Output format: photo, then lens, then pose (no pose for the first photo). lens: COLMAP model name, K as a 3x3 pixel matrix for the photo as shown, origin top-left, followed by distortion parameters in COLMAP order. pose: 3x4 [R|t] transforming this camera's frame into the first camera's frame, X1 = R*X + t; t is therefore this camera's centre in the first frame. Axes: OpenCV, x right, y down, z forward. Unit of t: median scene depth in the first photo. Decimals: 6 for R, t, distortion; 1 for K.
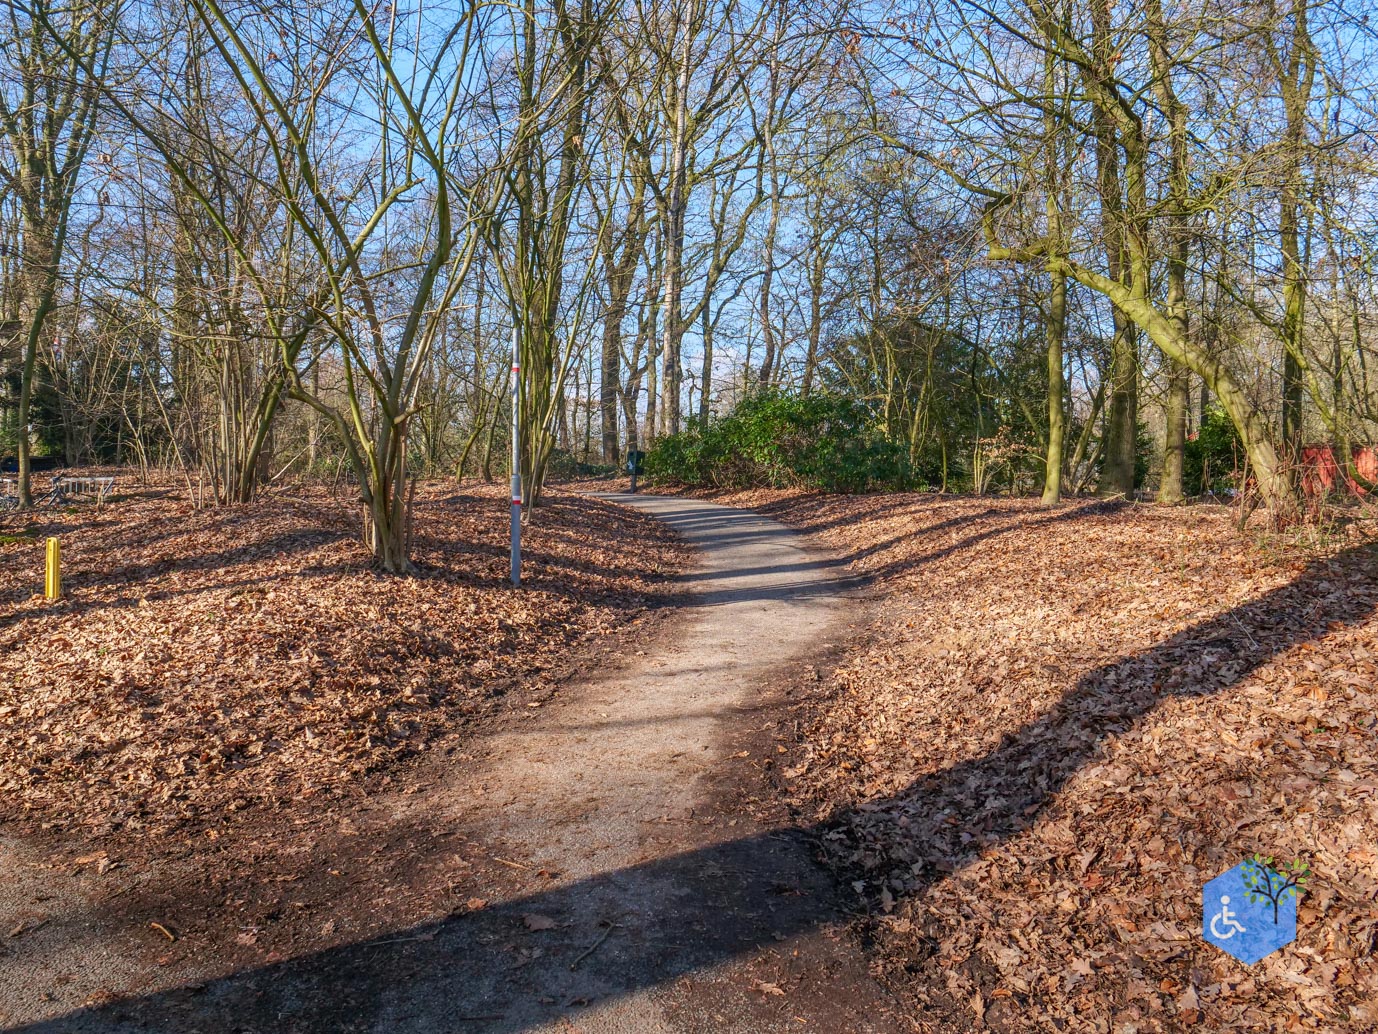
lens RADIAL K [[1034.9, 0, 691.0], [0, 1034.9, 513.2], [0, 0, 1]] dist [-0.048230, 0.004242]
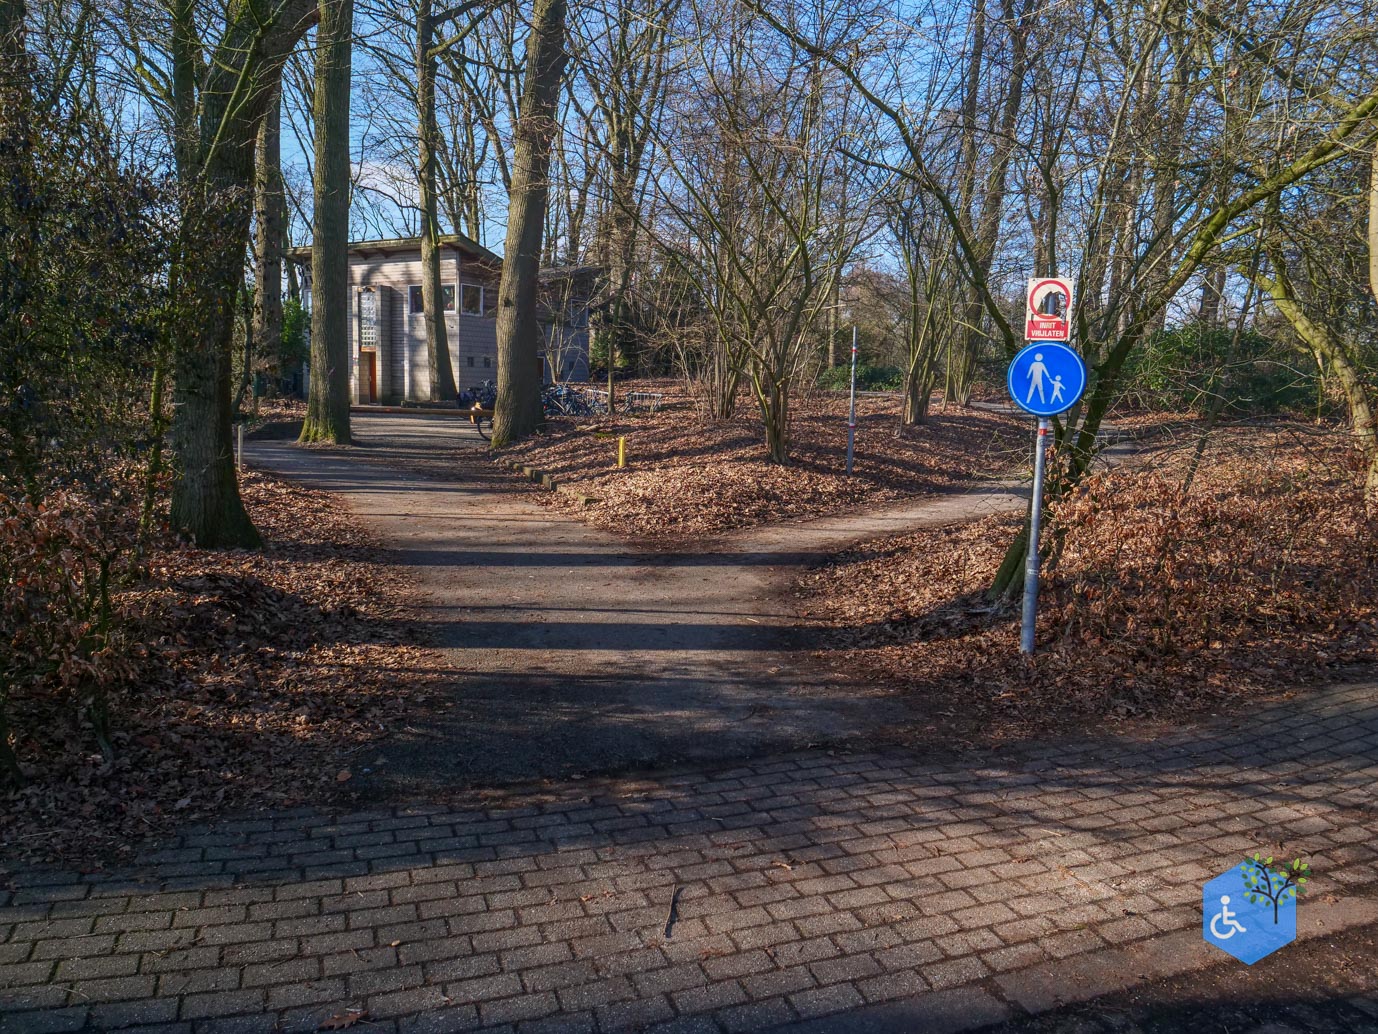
lens RADIAL K [[1034.9, 0, 691.0], [0, 1034.9, 513.2], [0, 0, 1]] dist [-0.048230, 0.004242]
pose [[0.875504, 0.076511, -0.477114, 0.510153], [-0.030149, 0.994110, 0.104094, -0.045258], [0.482269, -0.076750, 0.872655, -0.782668]]
